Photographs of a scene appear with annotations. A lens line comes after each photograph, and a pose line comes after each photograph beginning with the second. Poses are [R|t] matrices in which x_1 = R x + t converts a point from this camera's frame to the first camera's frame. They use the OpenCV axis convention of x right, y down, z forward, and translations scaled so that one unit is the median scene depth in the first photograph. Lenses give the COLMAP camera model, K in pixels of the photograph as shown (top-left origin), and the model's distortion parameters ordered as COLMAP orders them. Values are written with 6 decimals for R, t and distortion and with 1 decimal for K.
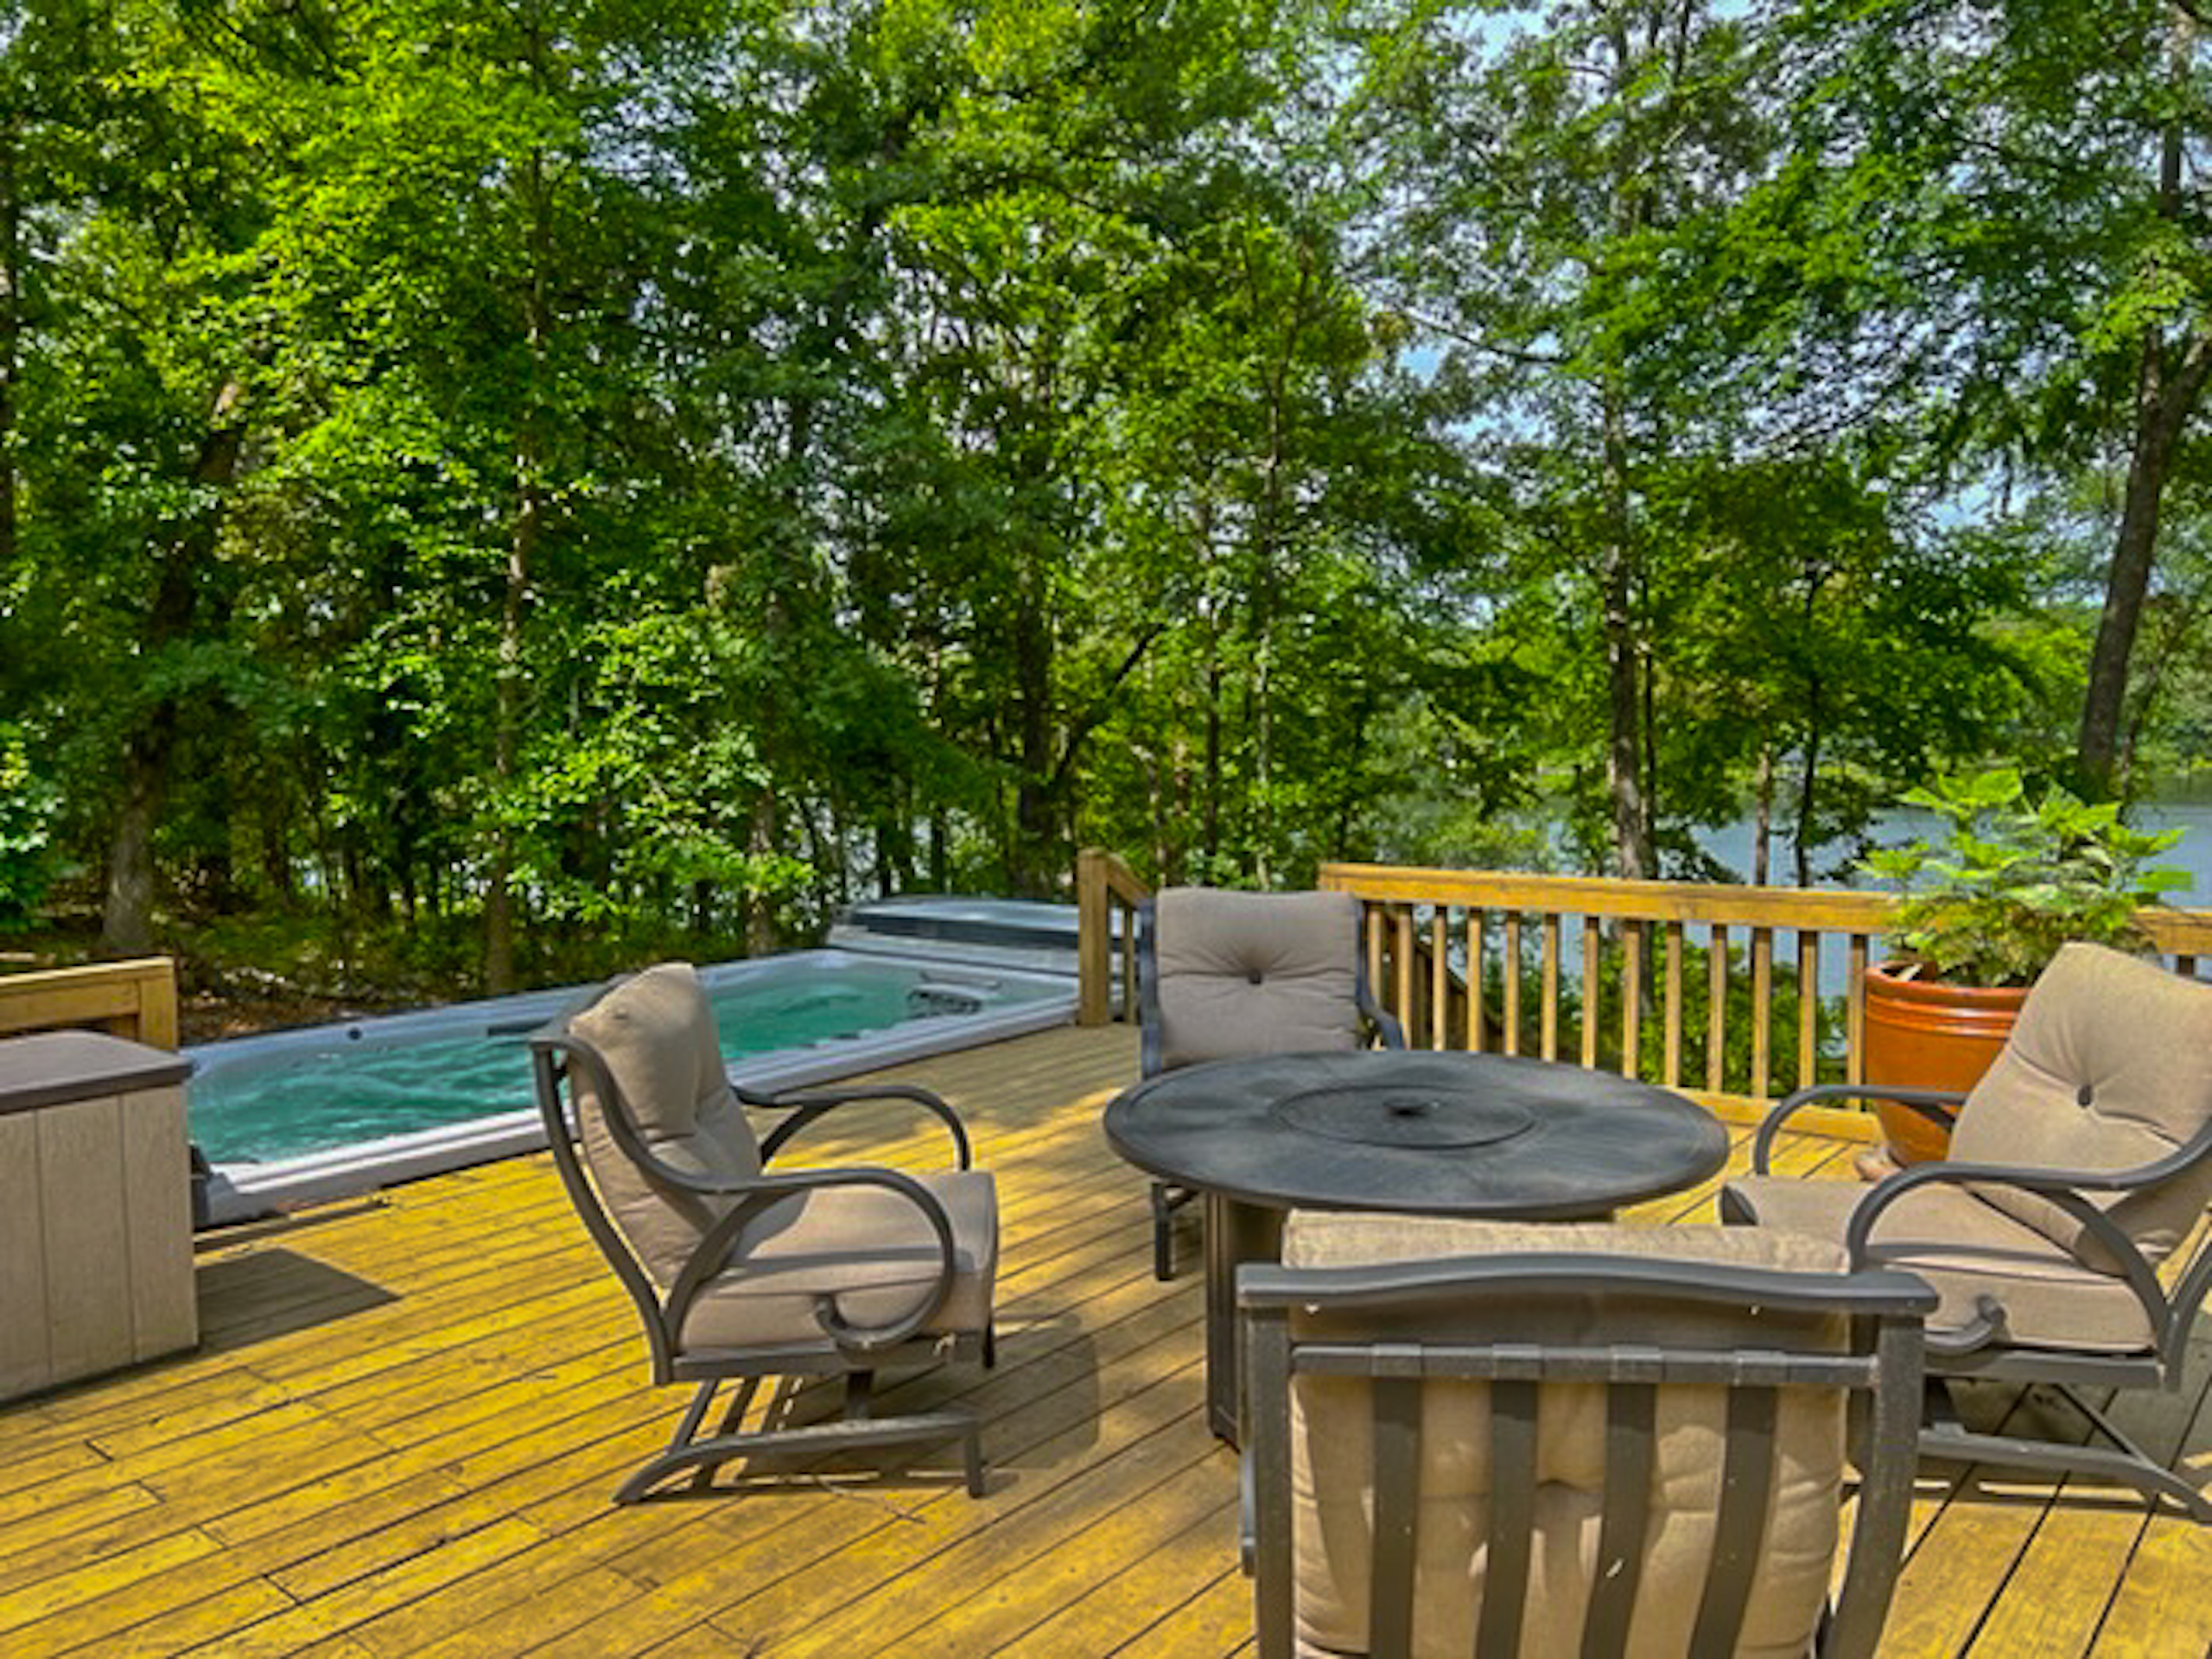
lens RADIAL K [[1649.6, 0, 1093.7], [0, 1649.6, 828.7], [0, 0, 1]] dist [0.068951, -0.082742]
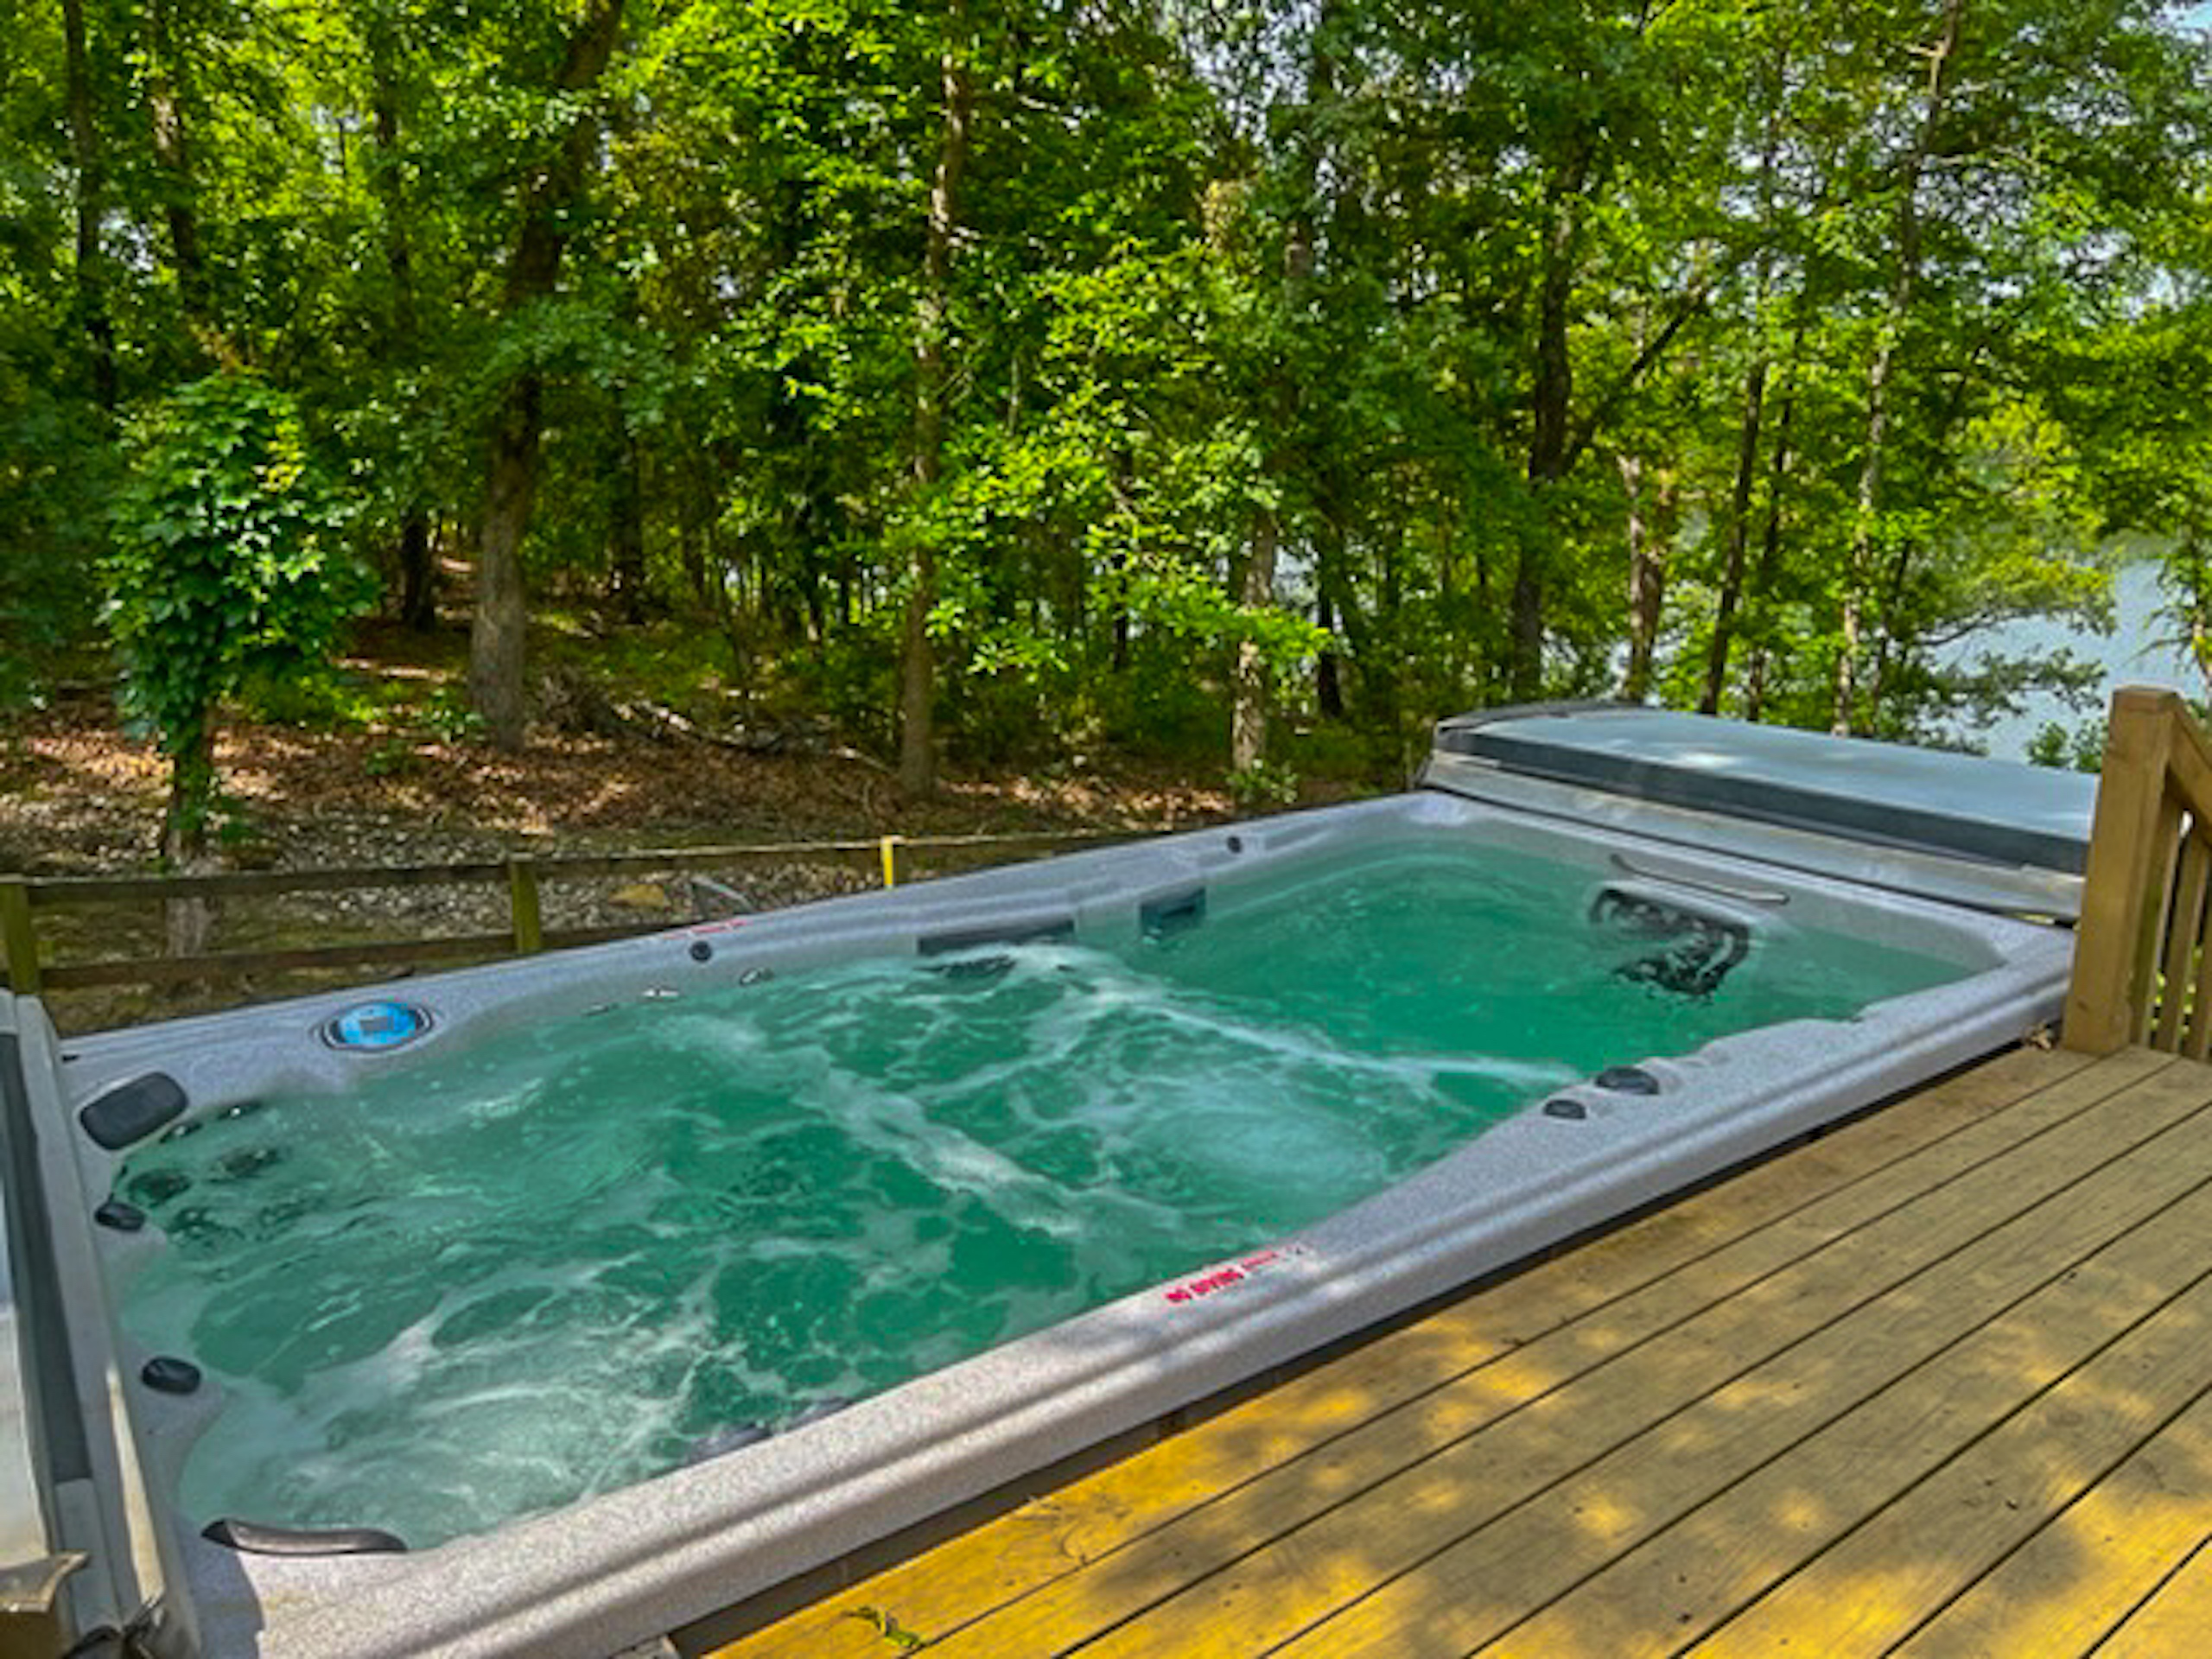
lens RADIAL K [[1692.5, 0, 1159.5], [0, 1692.5, 830.4], [0, 0, 1]] dist [0.007150, 0.004637]
pose [[0.980441, 0.061087, -0.187093, -0.097709], [-0.029017, 0.985090, 0.169575, -0.010055], [0.194662, -0.160829, 0.967595, 0.253065]]
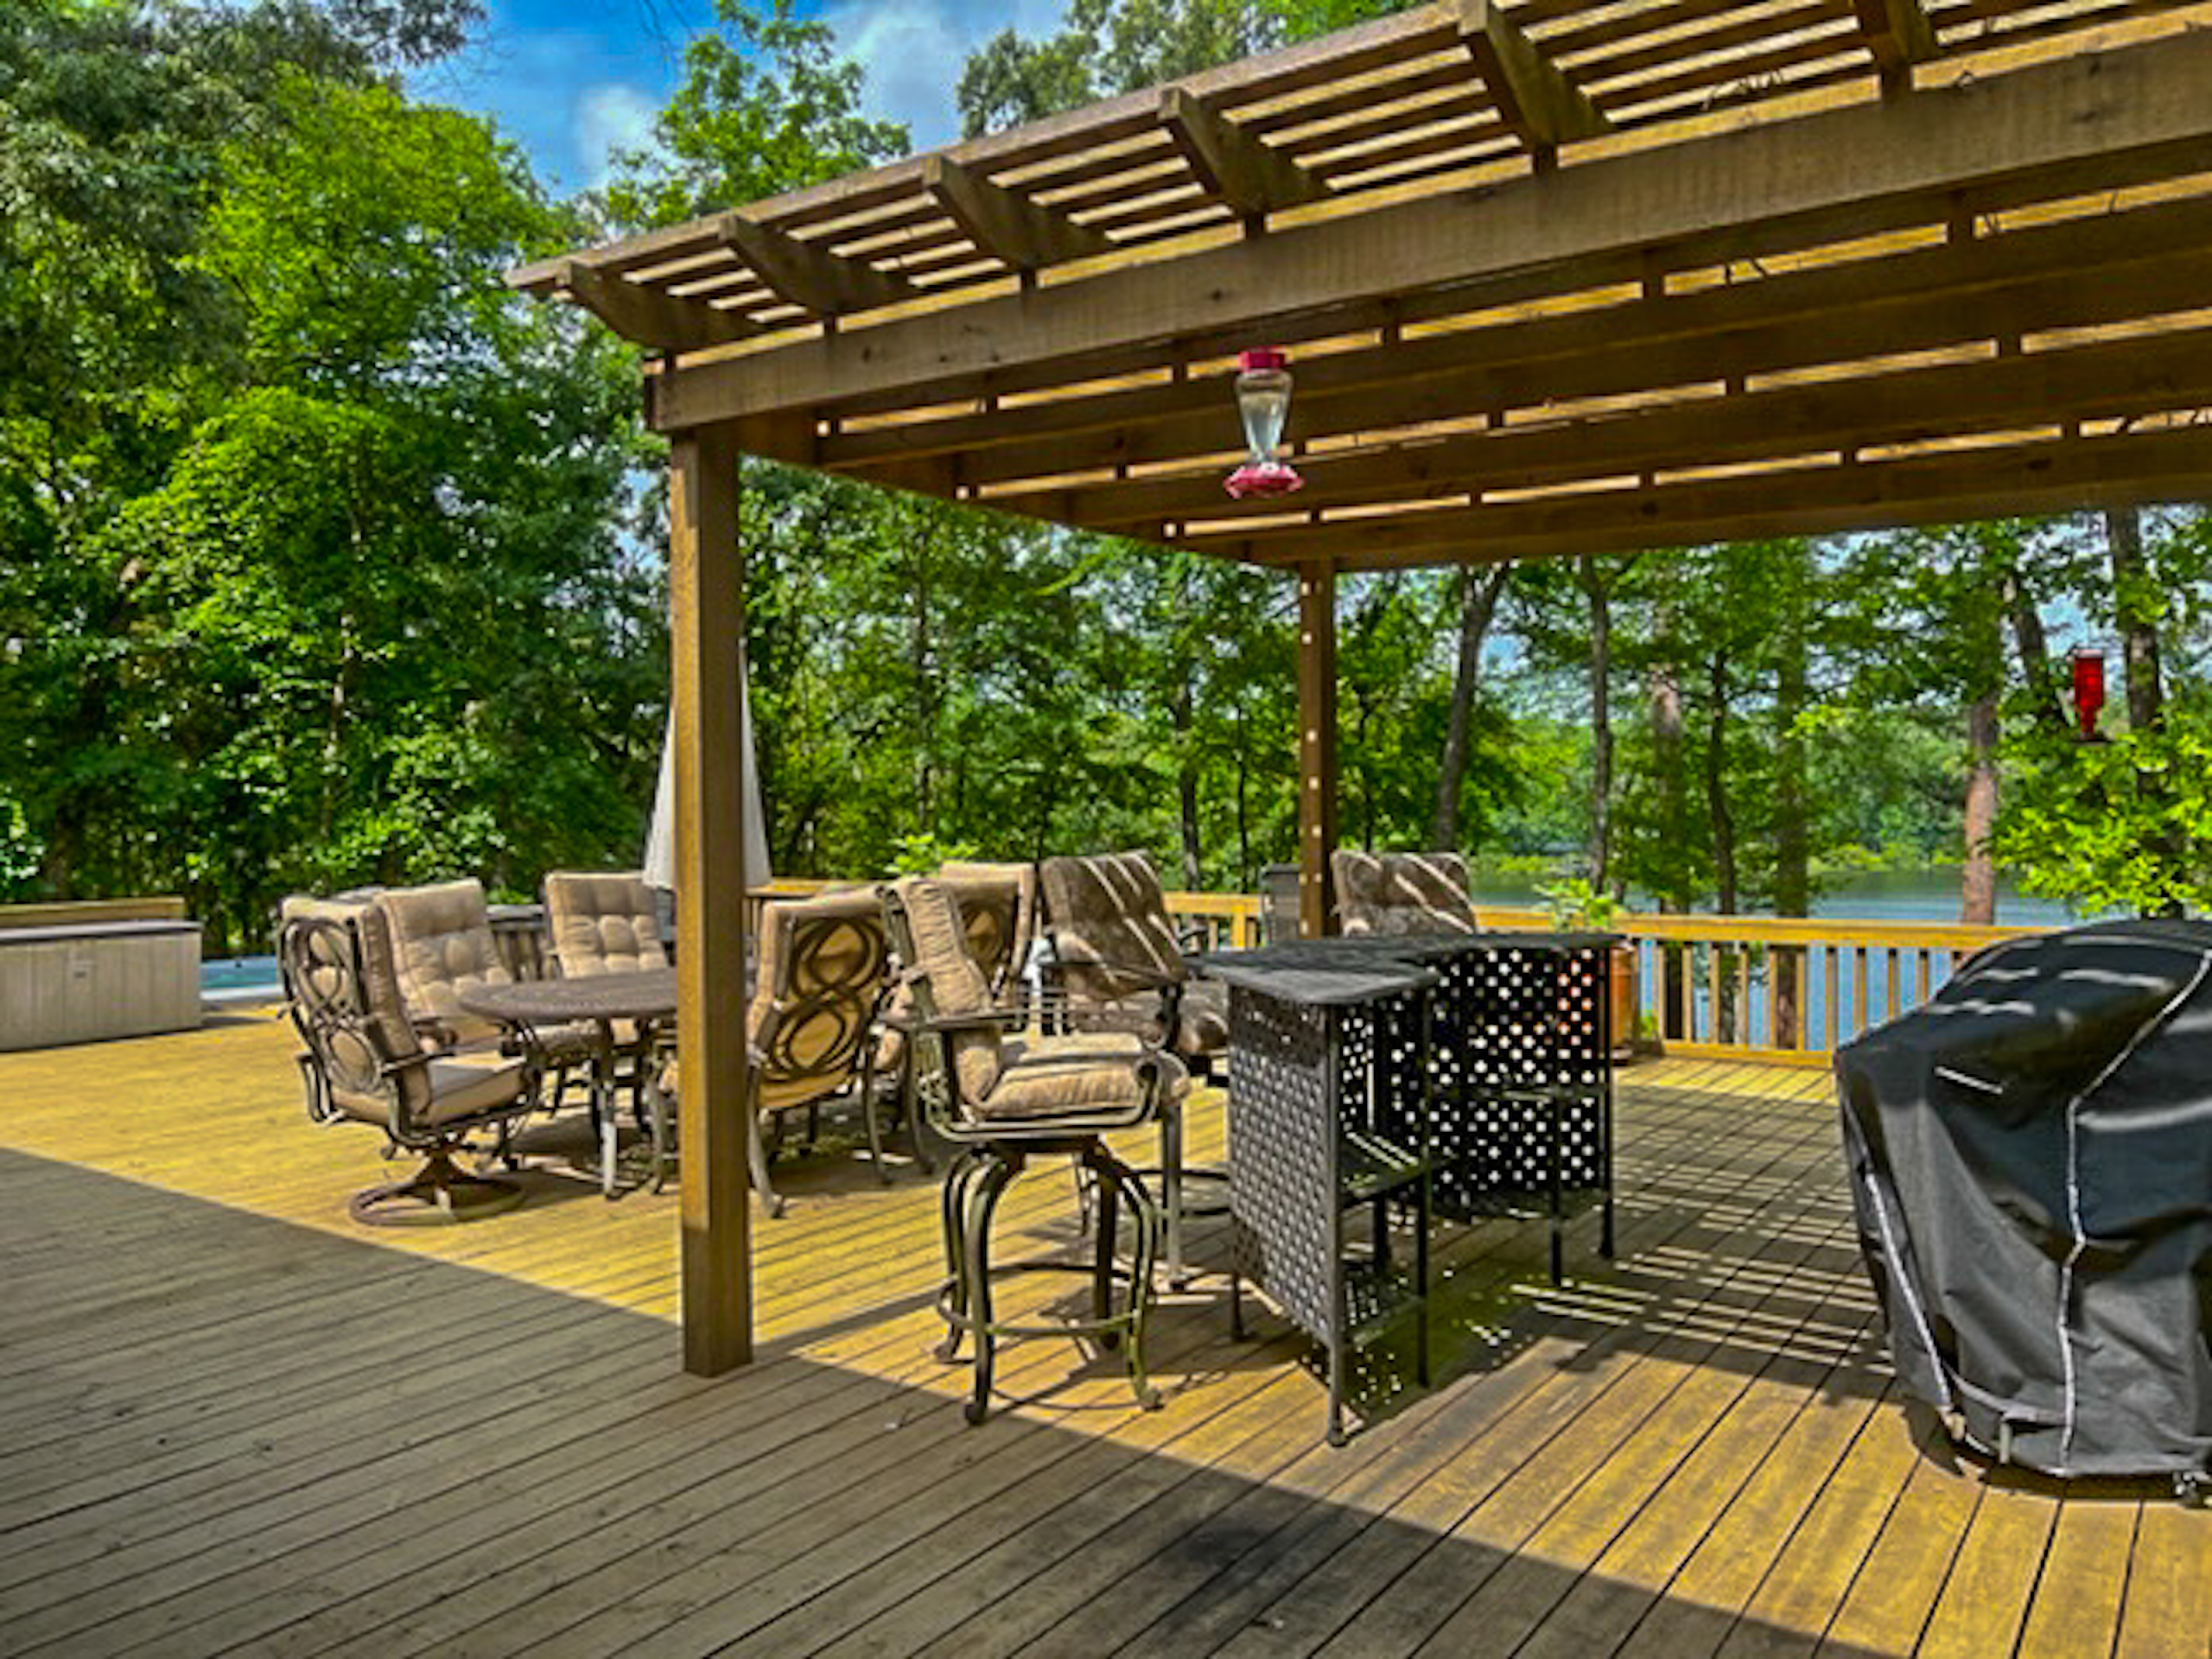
lens RADIAL K [[1649.6, 0, 1093.7], [0, 1649.6, 828.7], [0, 0, 1]] dist [0.068951, -0.082742]
pose [[0.995948, 0.010696, 0.089291, 0.203792], [-0.006167, 0.998688, -0.050837, 0.032962], [-0.089717, 0.050080, 0.994707, -0.566553]]
